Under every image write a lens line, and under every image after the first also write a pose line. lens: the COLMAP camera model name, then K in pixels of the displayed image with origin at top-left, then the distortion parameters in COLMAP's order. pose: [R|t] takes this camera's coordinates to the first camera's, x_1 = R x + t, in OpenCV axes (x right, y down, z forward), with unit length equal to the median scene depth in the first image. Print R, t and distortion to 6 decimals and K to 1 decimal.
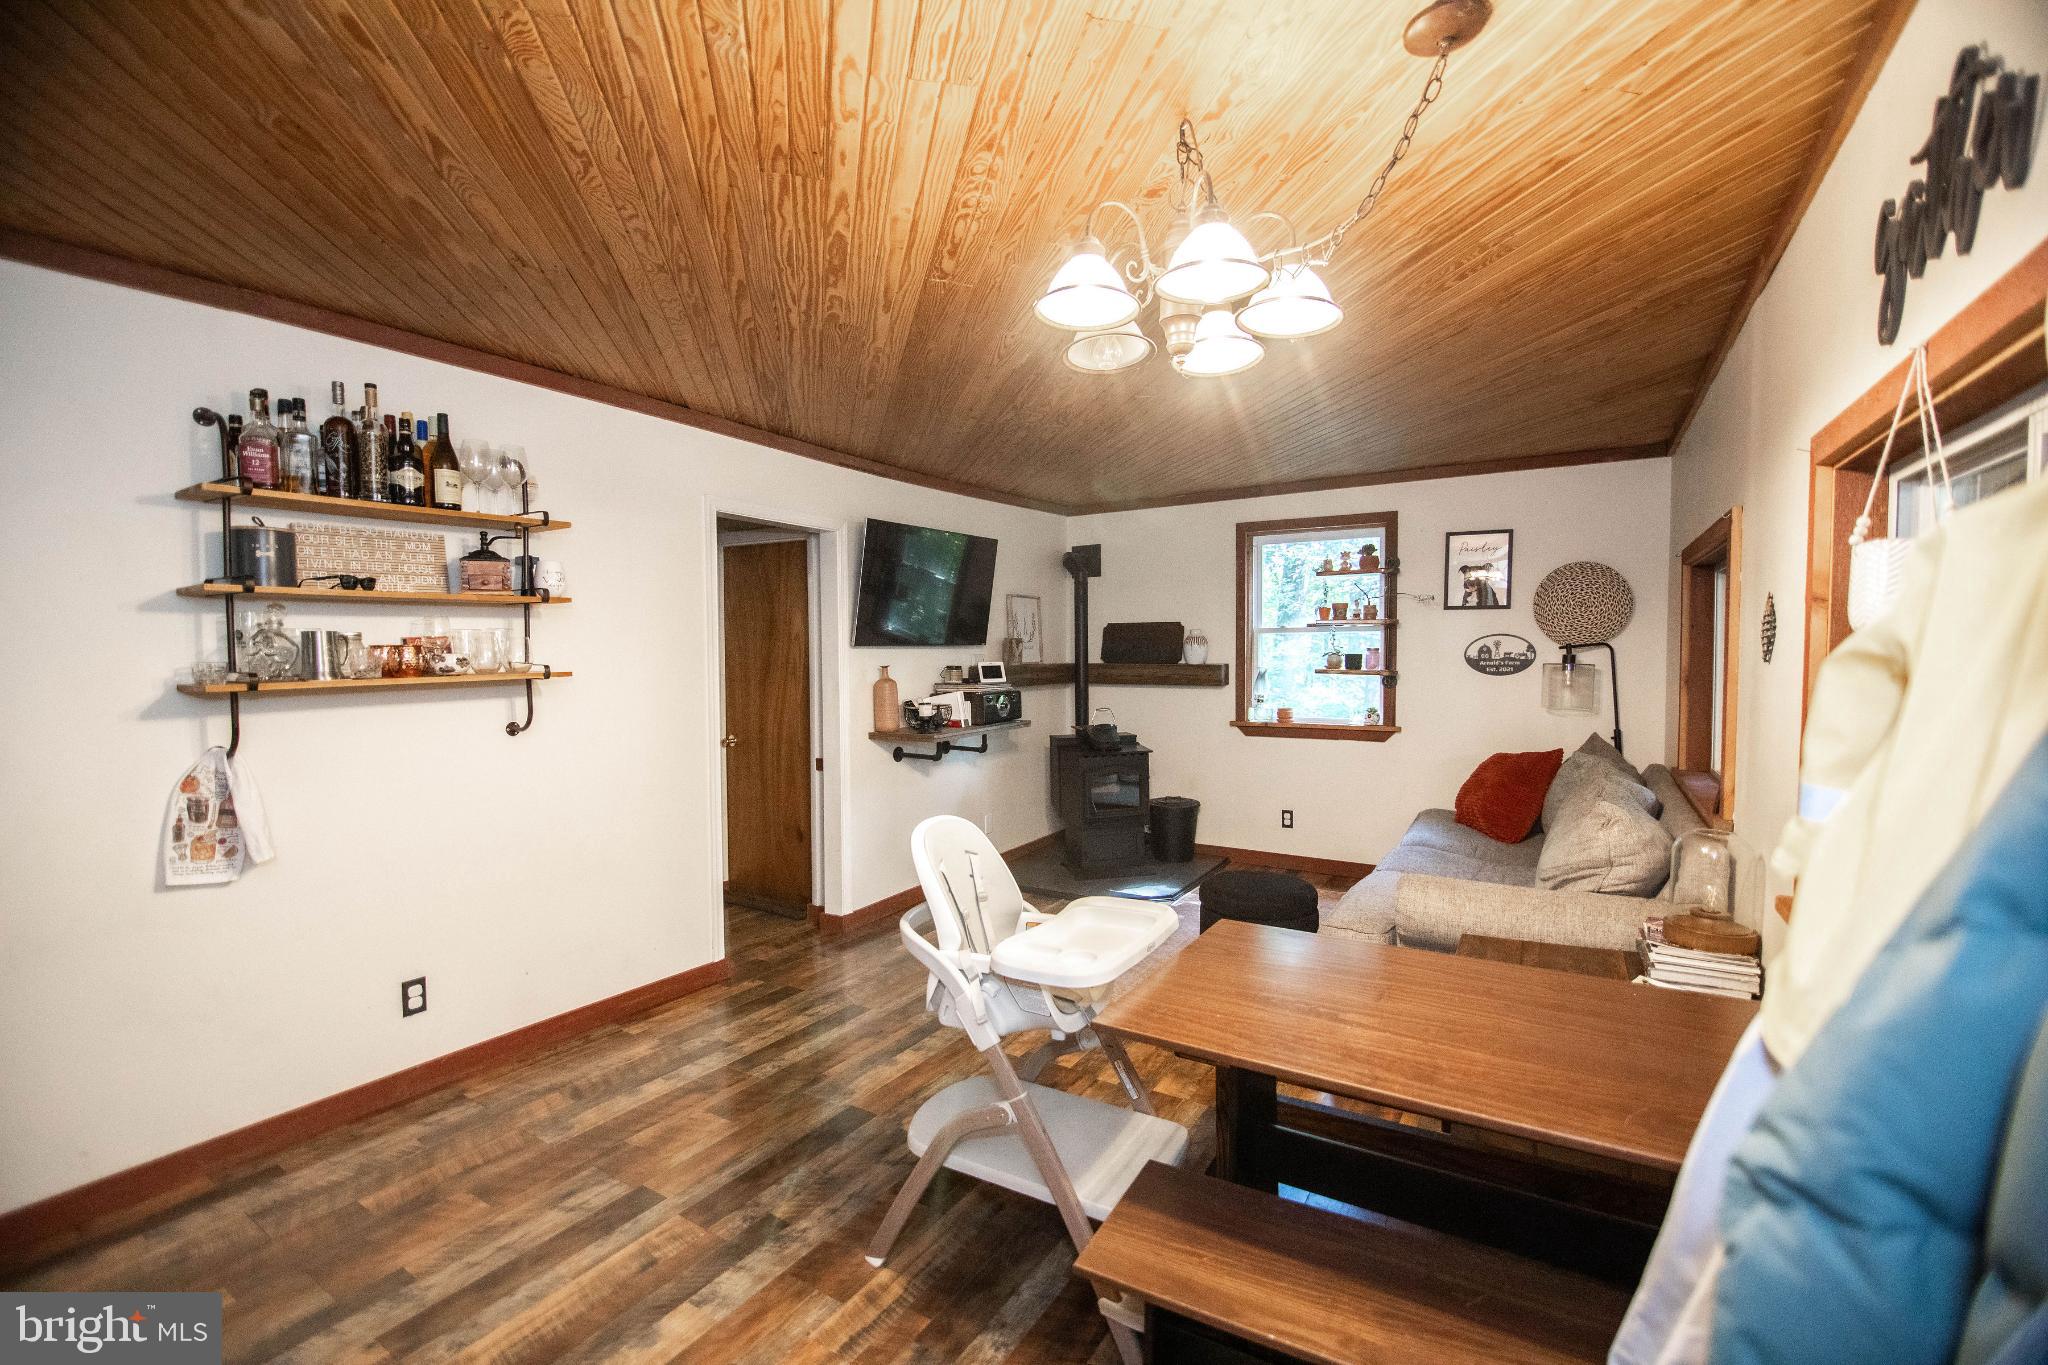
lens RADIAL K [[897.1, 0, 1023.5], [0, 897.1, 692.1], [0, 0, 1]] dist [-0.001225, -0.010167]
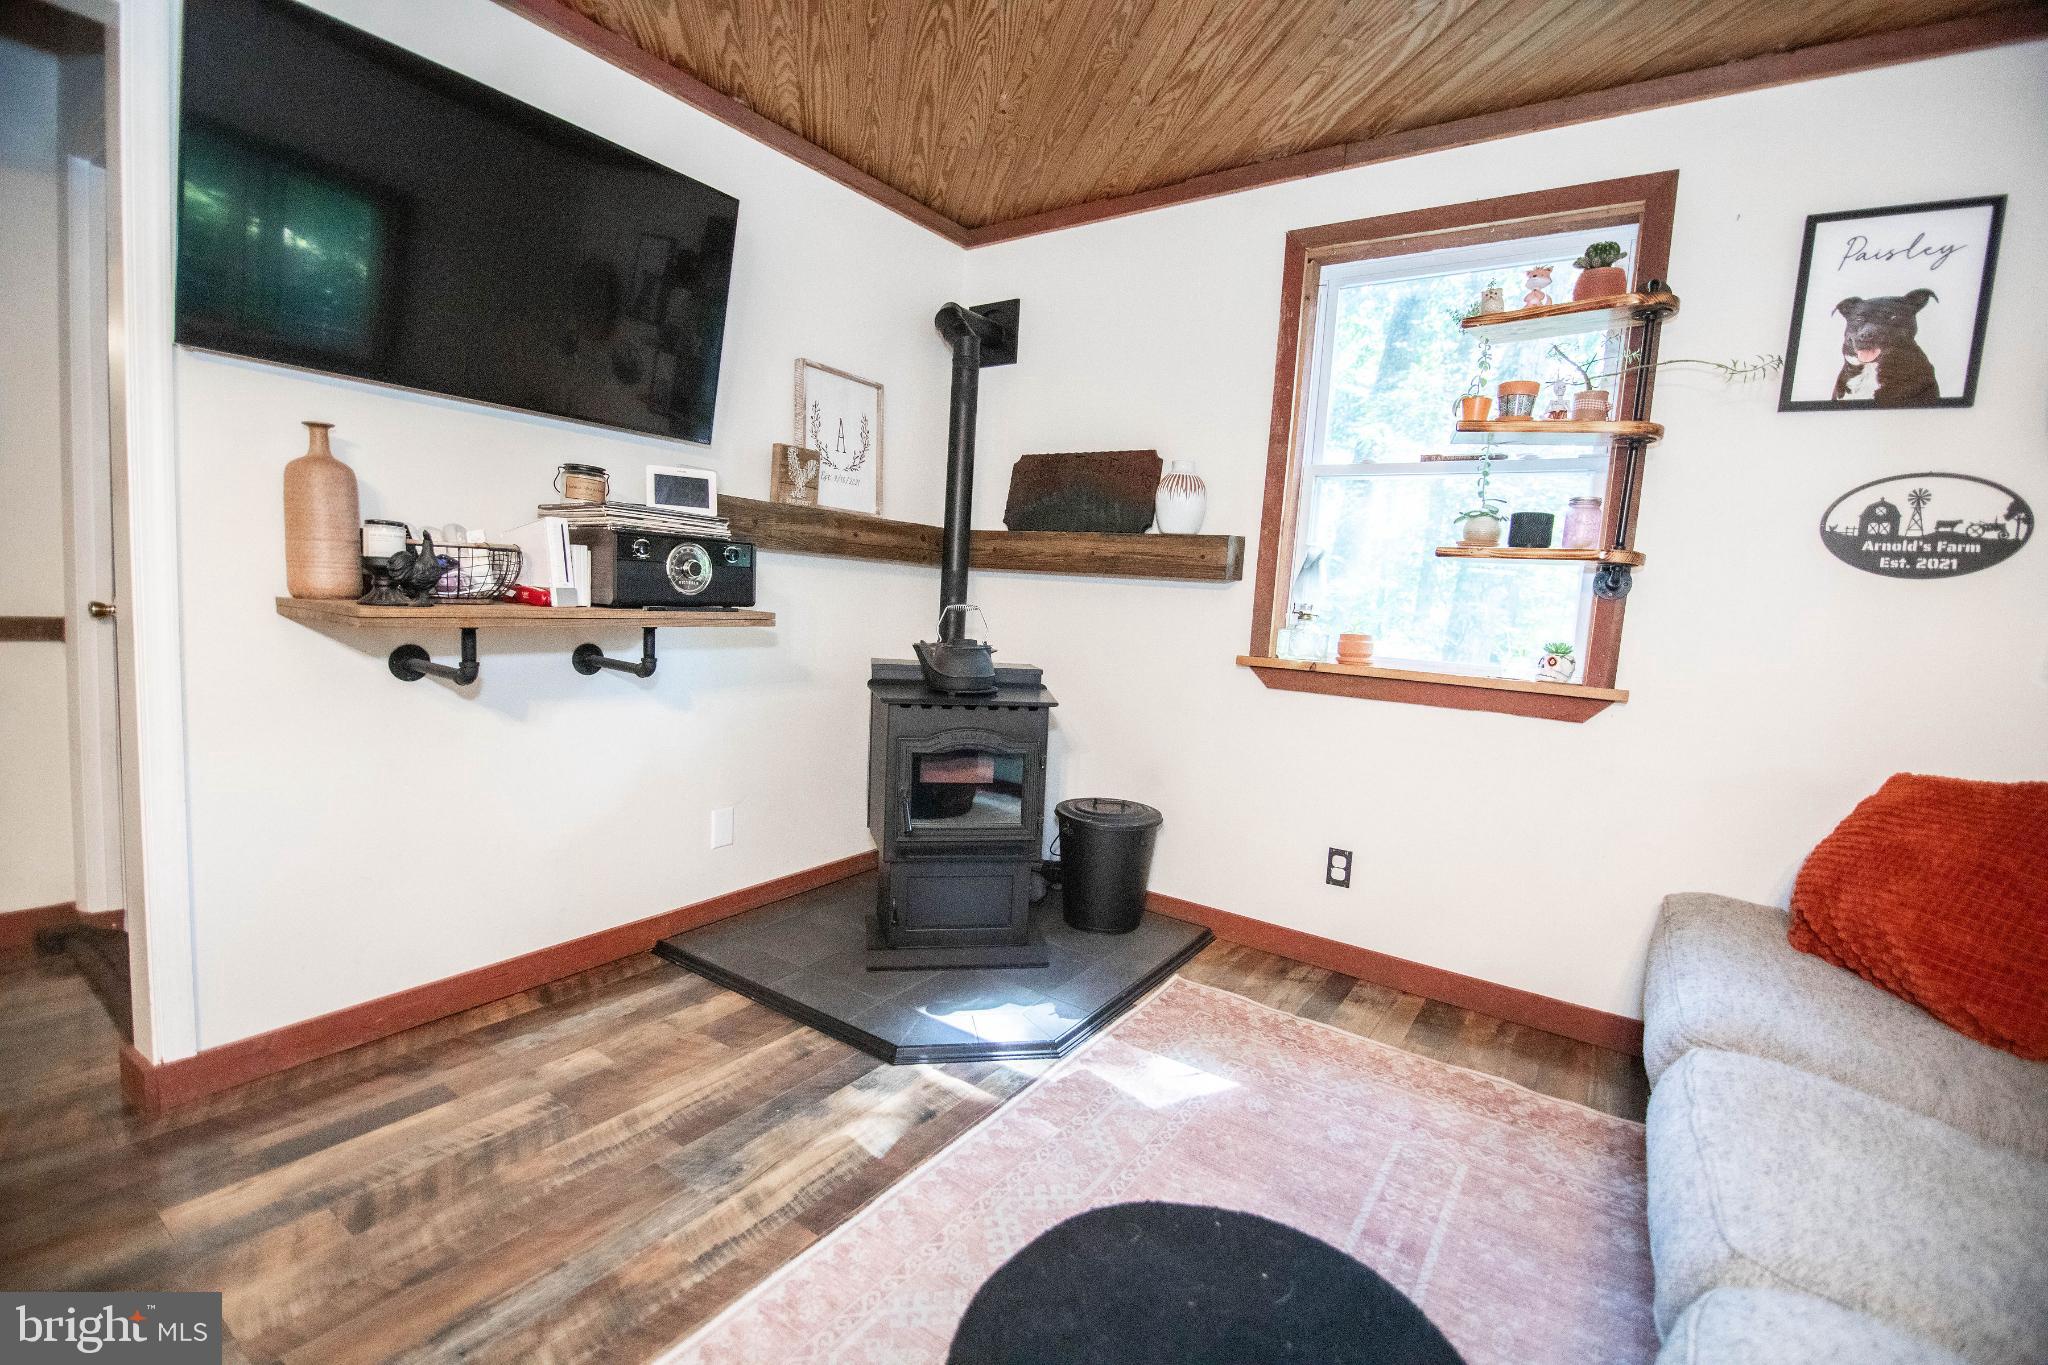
lens RADIAL K [[897.1, 0, 1023.5], [0, 897.1, 692.1], [0, 0, 1]] dist [-0.001225, -0.010167]
pose [[0.996376, 0.074567, -0.040915, 0.147329], [-0.072214, 0.995802, 0.056247, 0.035706], [0.044937, -0.053088, 0.997578, 0.551126]]
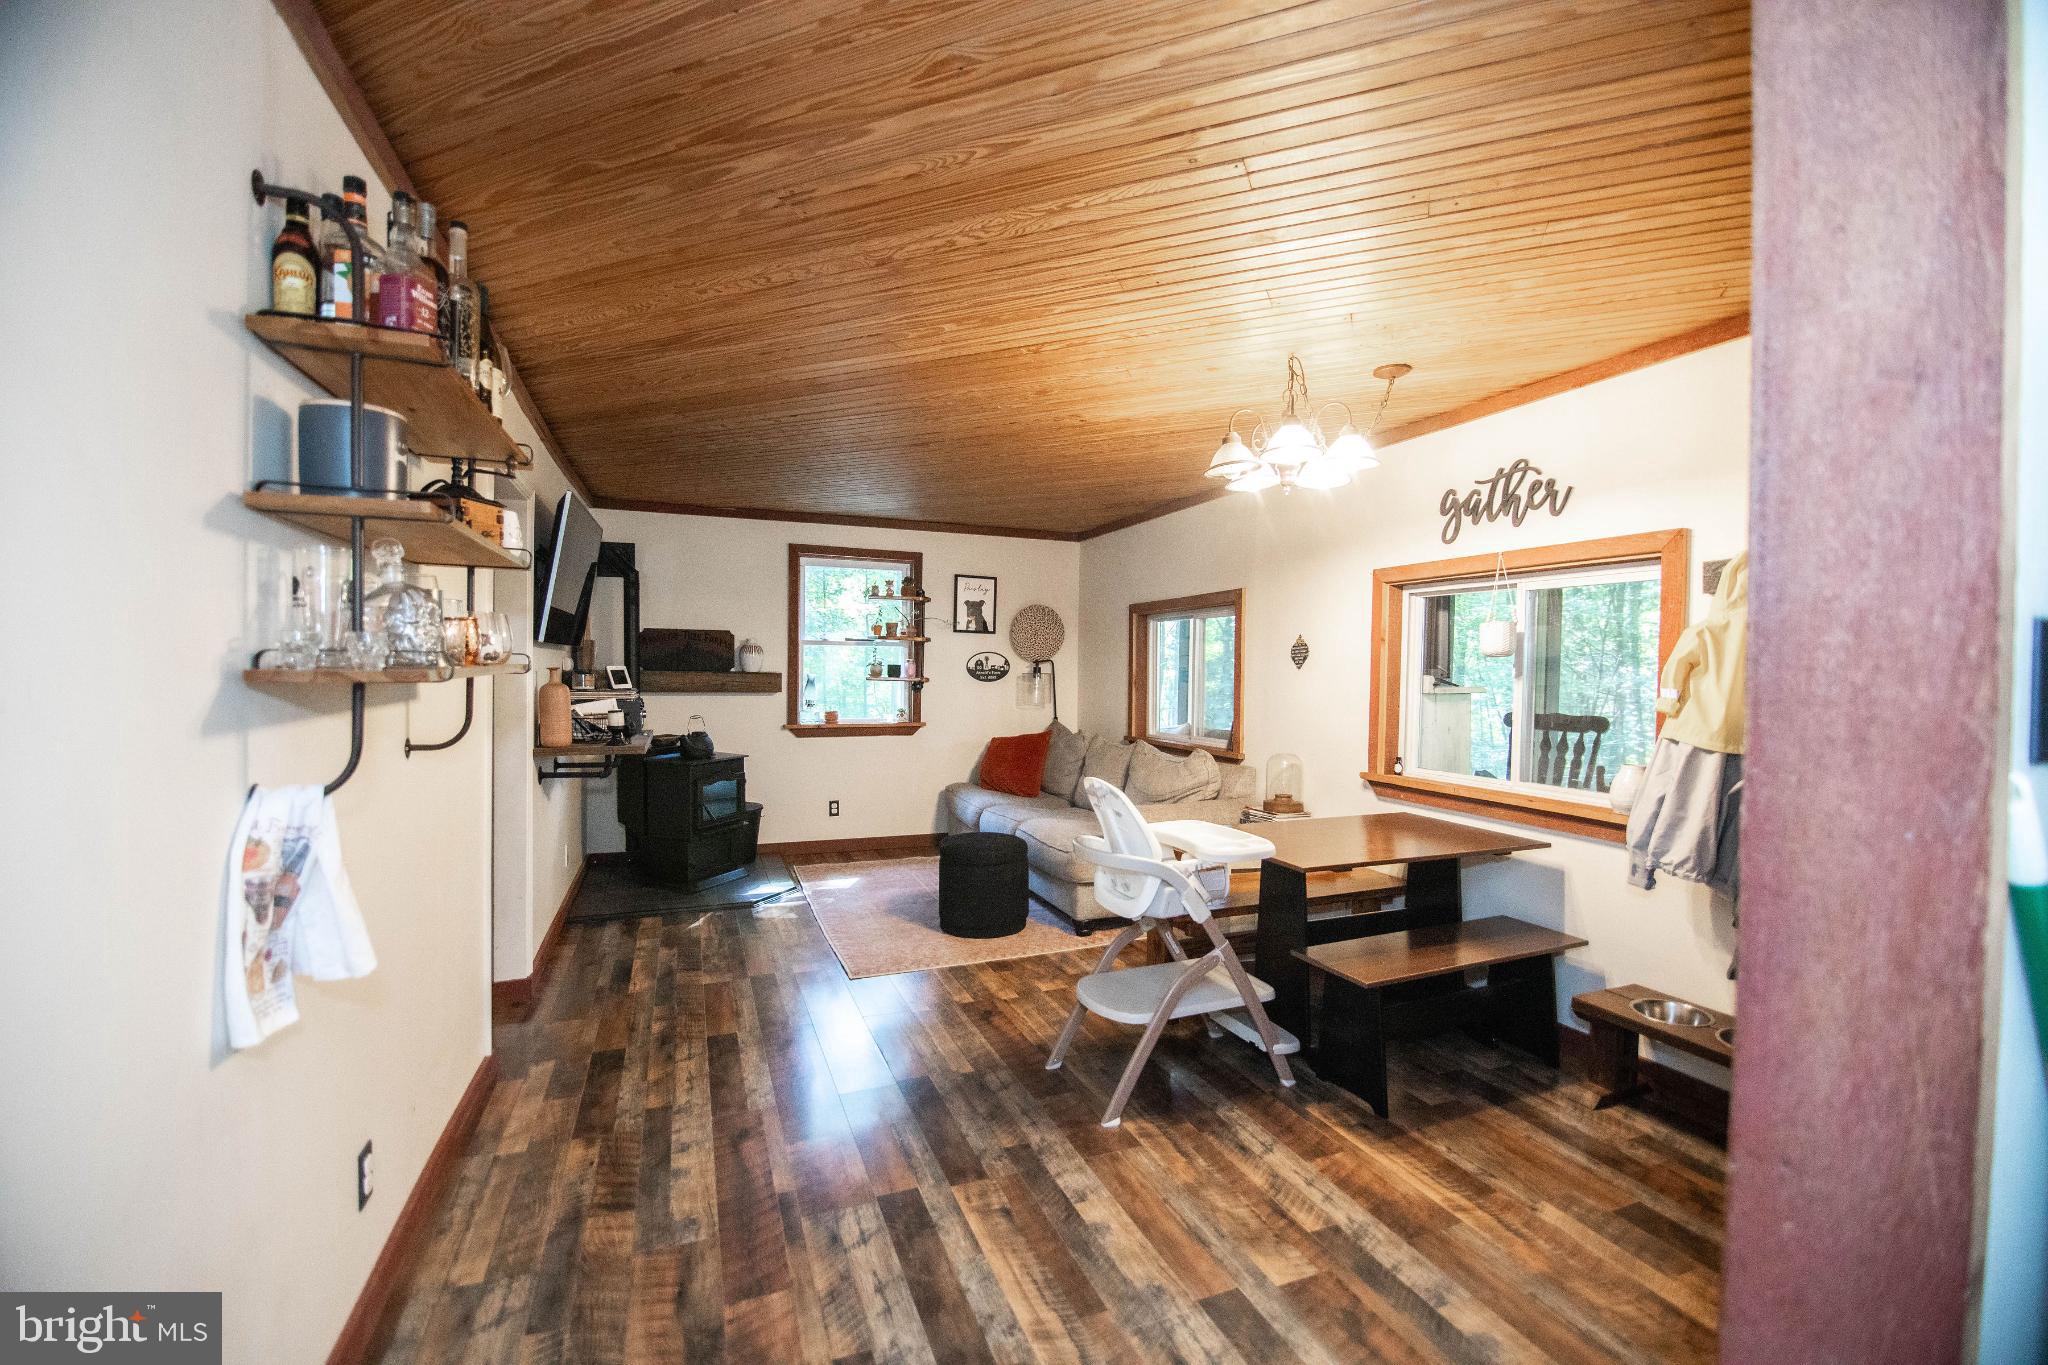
lens RADIAL K [[886.3, 0, 1064.9], [0, 886.3, 681.6], [0, 0, 1]] dist [-0.000530, -0.000103]
pose [[0.563165, 0.002732, 0.826340, -0.496449], [0.023865, 0.999524, -0.019568, 0.010022], [-0.826000, 0.030741, 0.562832, 0.126370]]
